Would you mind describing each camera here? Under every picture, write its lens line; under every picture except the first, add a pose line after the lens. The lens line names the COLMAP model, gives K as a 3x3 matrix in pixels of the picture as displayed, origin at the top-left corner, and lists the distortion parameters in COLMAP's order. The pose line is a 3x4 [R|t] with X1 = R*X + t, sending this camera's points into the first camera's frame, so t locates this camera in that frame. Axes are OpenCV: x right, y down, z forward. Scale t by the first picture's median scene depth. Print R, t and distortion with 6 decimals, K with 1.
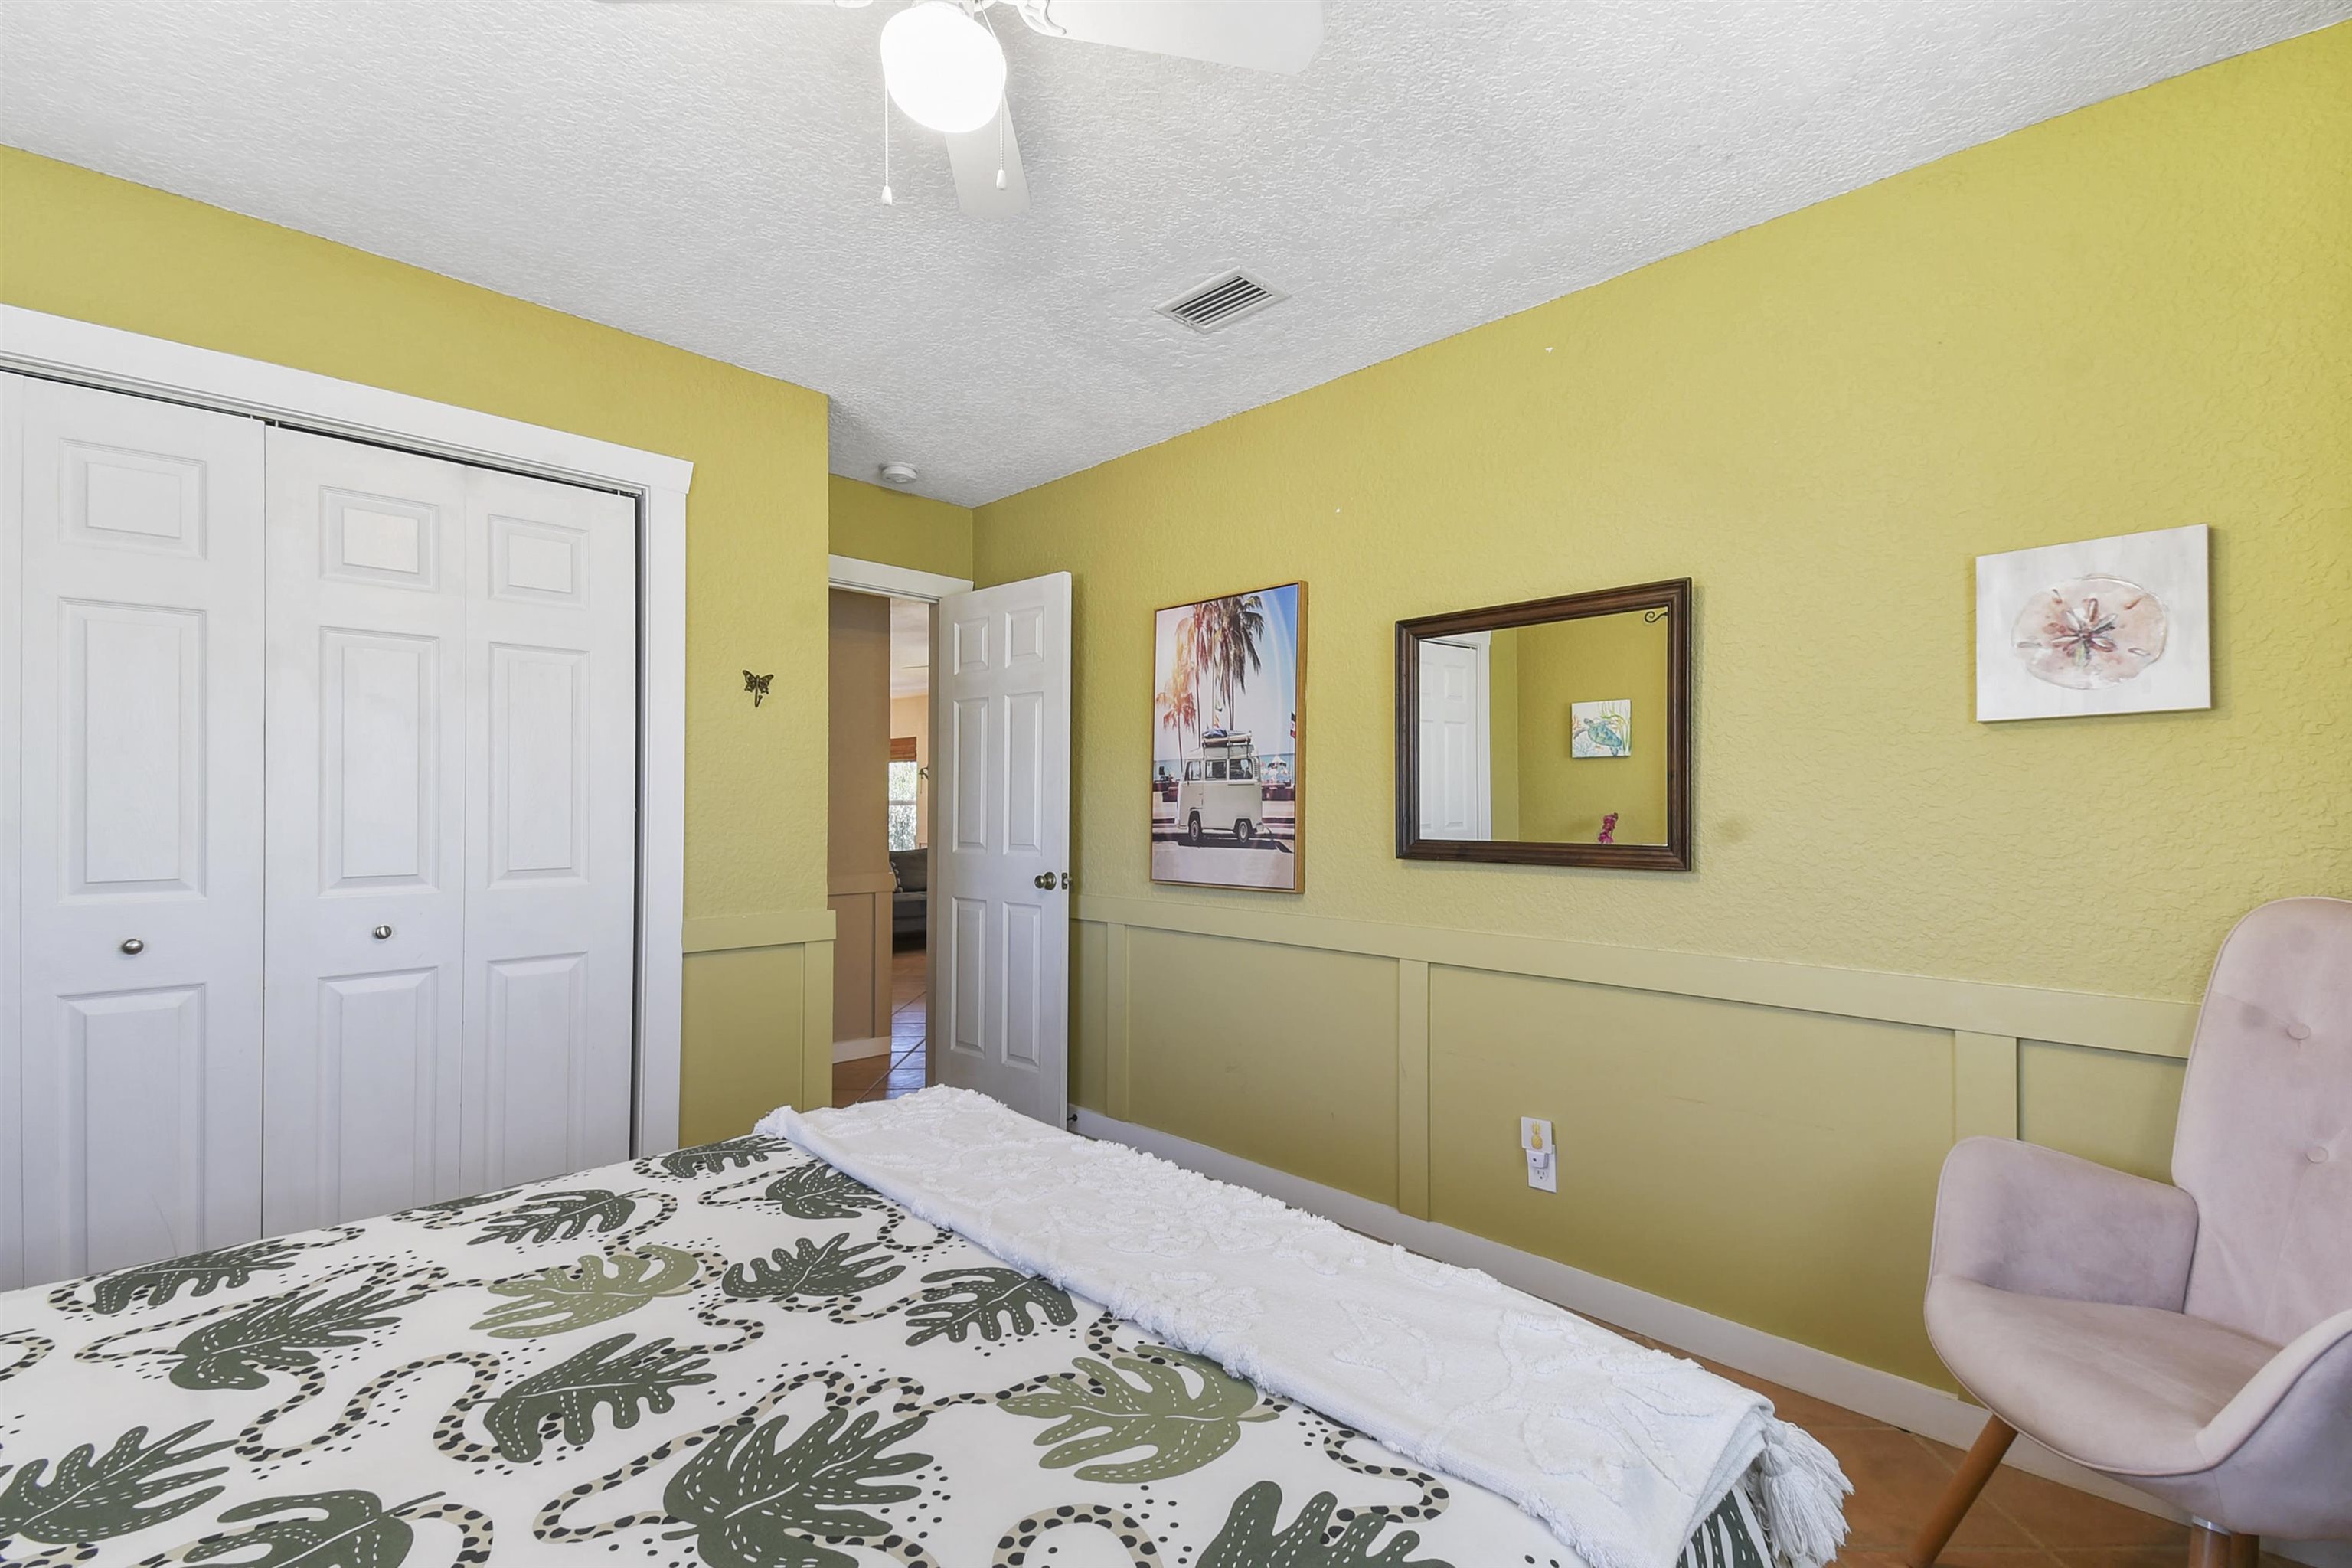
lens RADIAL K [[1058.1, 0, 1173.6], [0, 1058.1, 807.6], [0, 0, 1]] dist [0.090392, -0.048402]
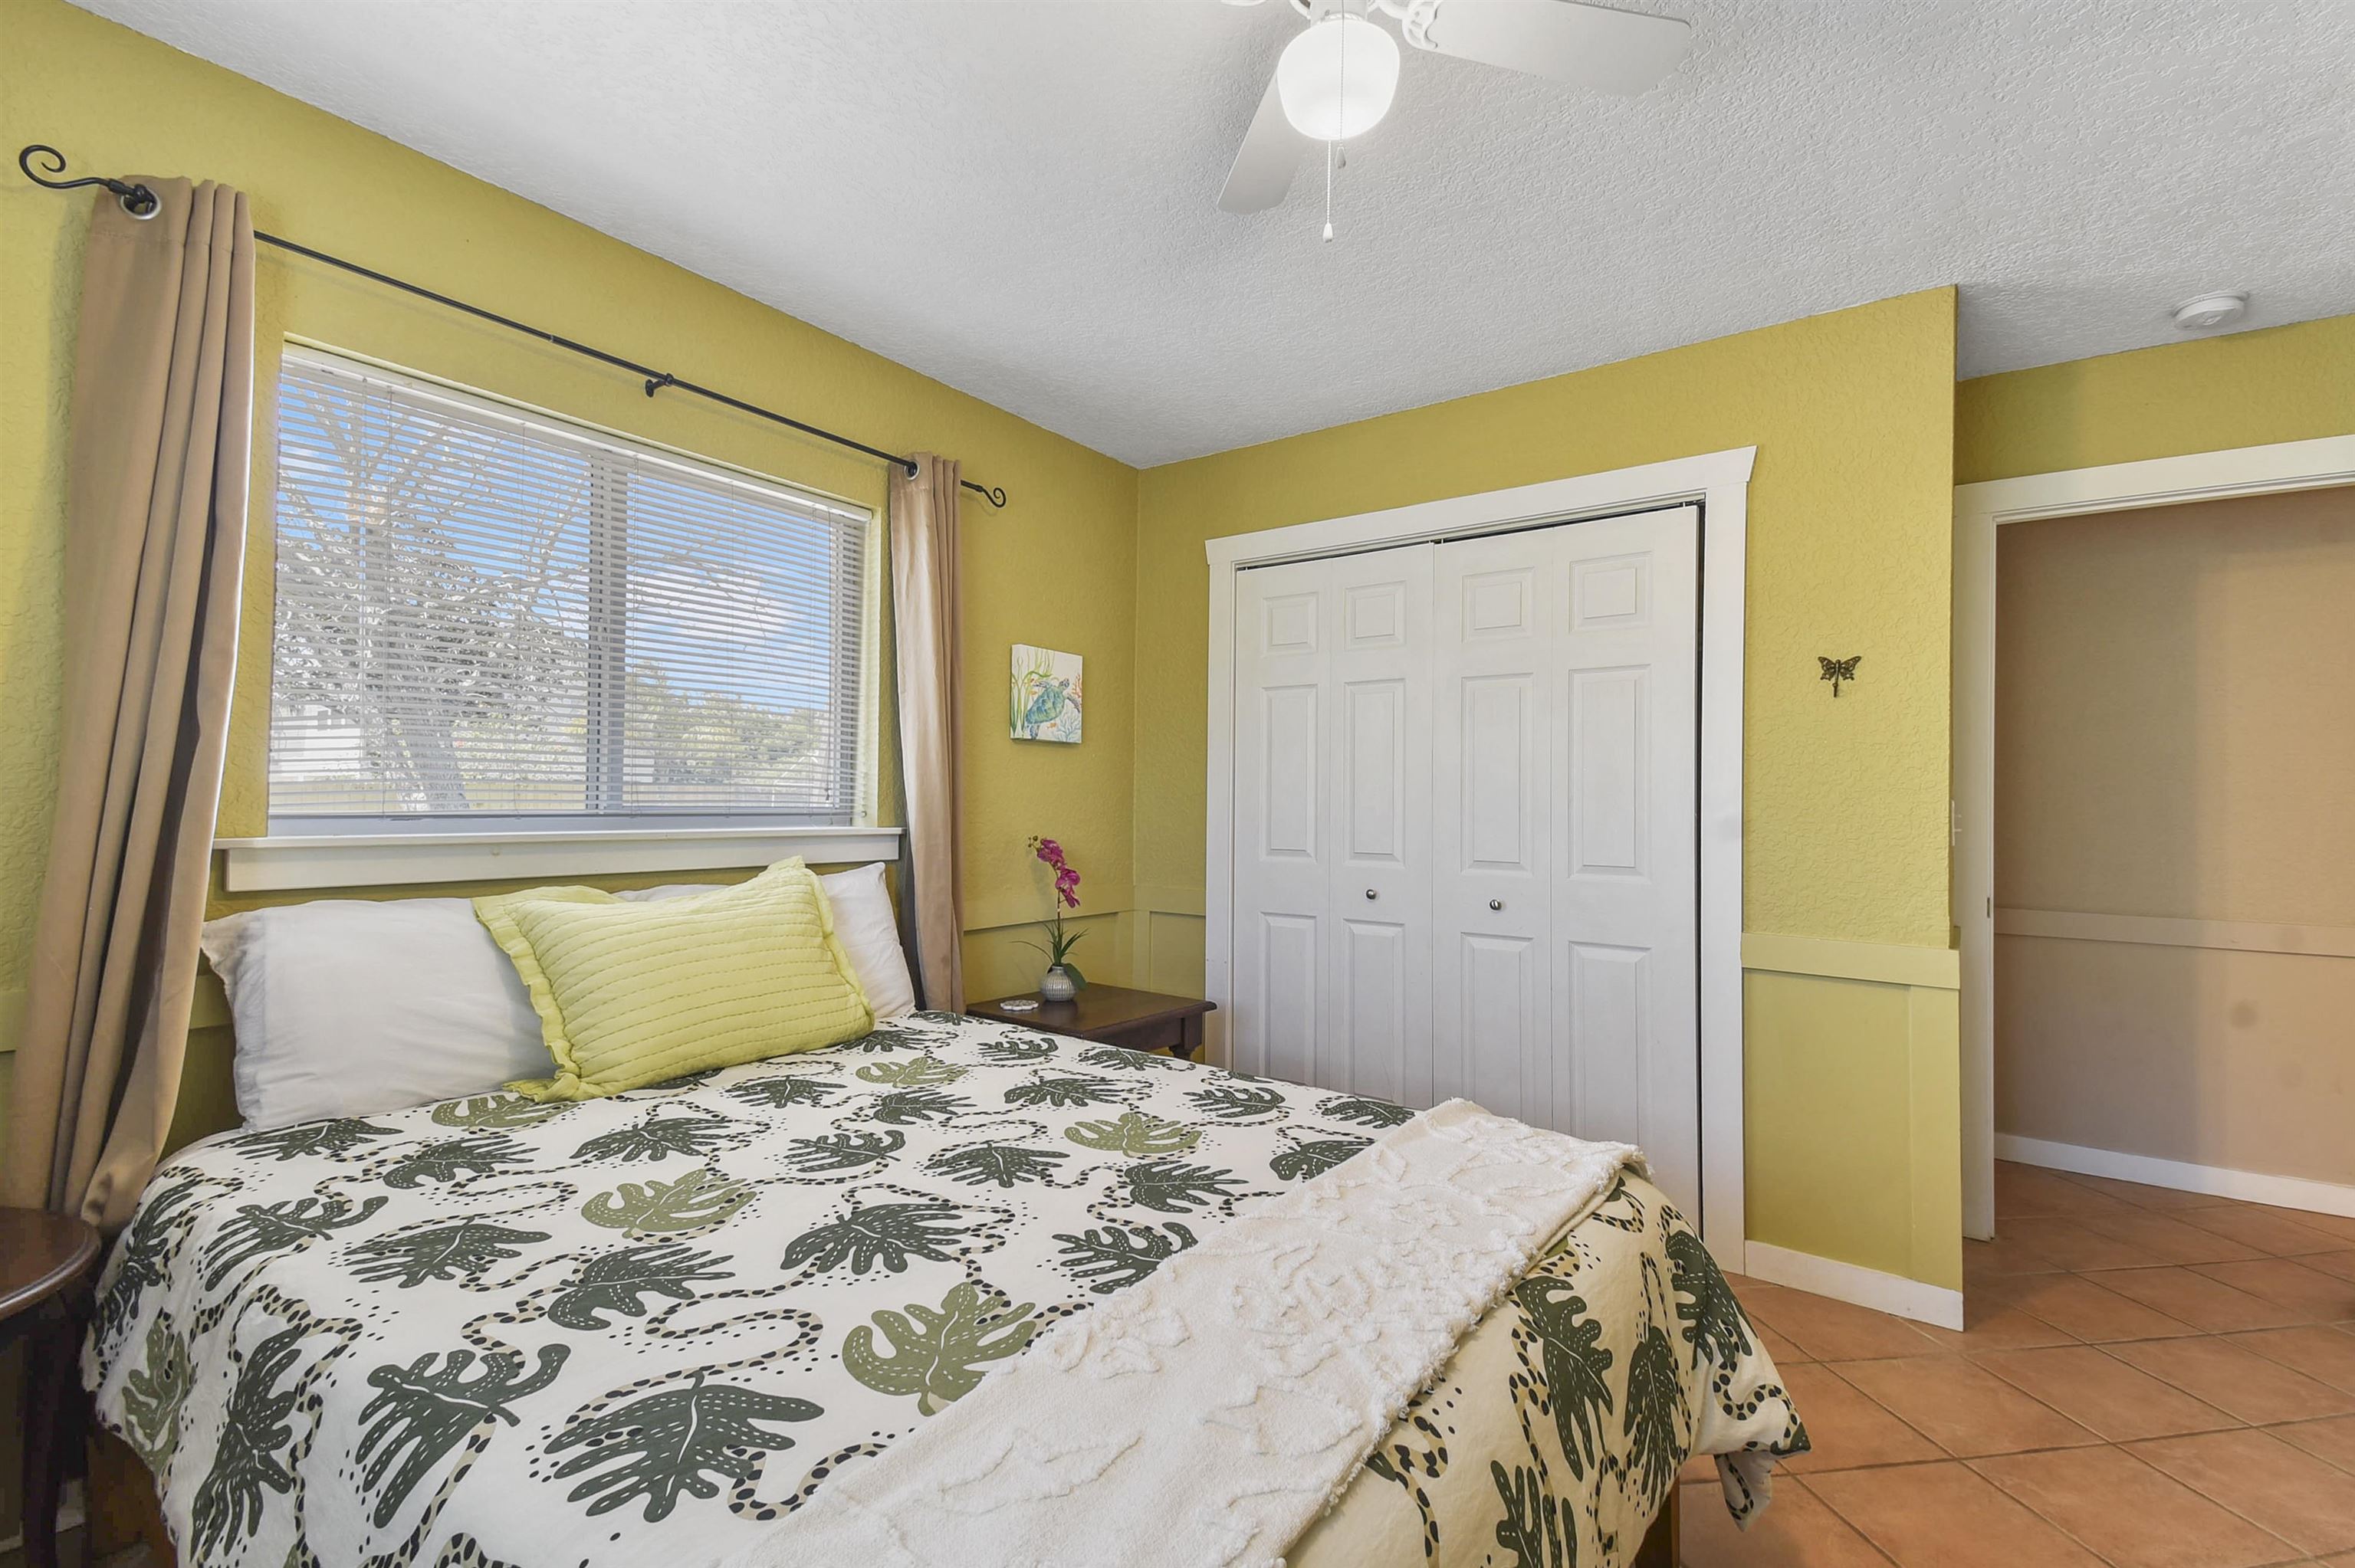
lens RADIAL K [[1035.9, 0, 1182.2], [0, 1035.9, 784.4], [0, 0, 1]] dist [0.074430, -0.040370]
pose [[0.165699, -0.017146, -0.986027, 0.846477], [-0.014357, 0.999701, -0.019796, 0.001174], [0.986072, 0.017437, 0.165403, 0.815054]]
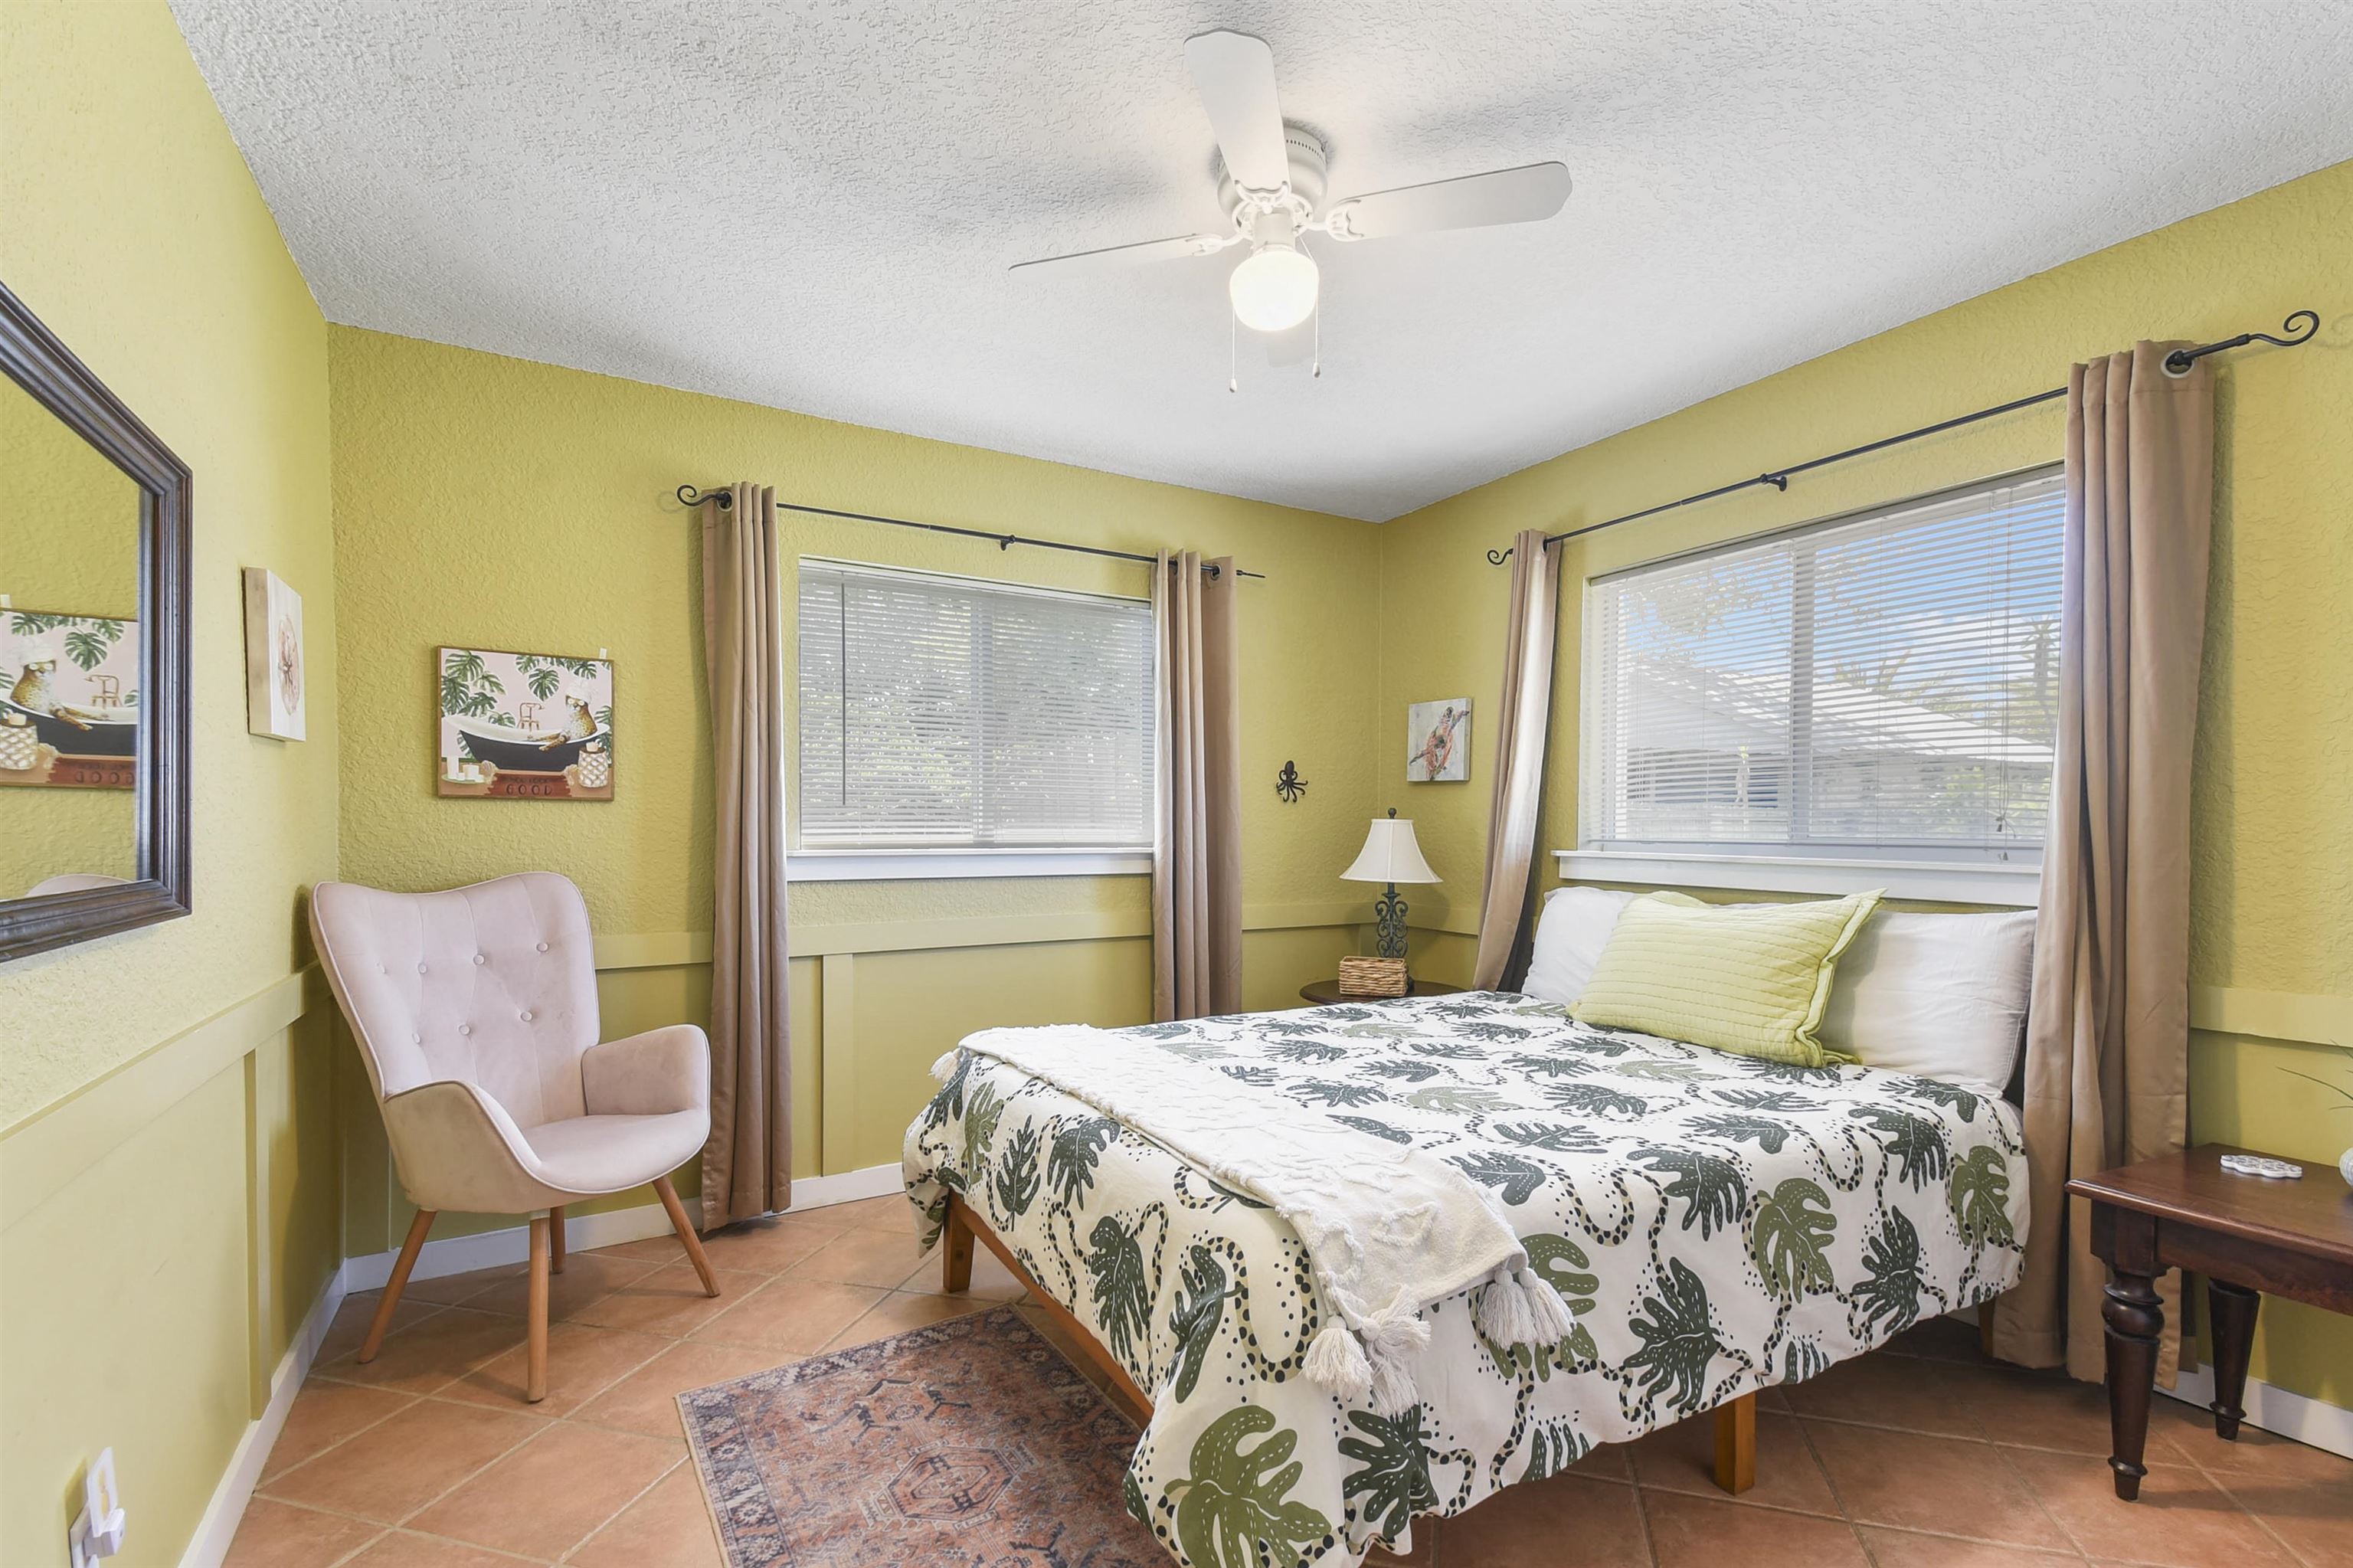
lens RADIAL K [[1043.9, 0, 1179.6], [0, 1043.9, 793.8], [0, 0, 1]] dist [0.043256, 0.000066]
pose [[-0.969207, -0.002323, 0.246237, -0.503849], [-0.008373, 0.999688, -0.023525, -0.010515], [-0.246106, -0.024863, -0.968924, 2.729273]]
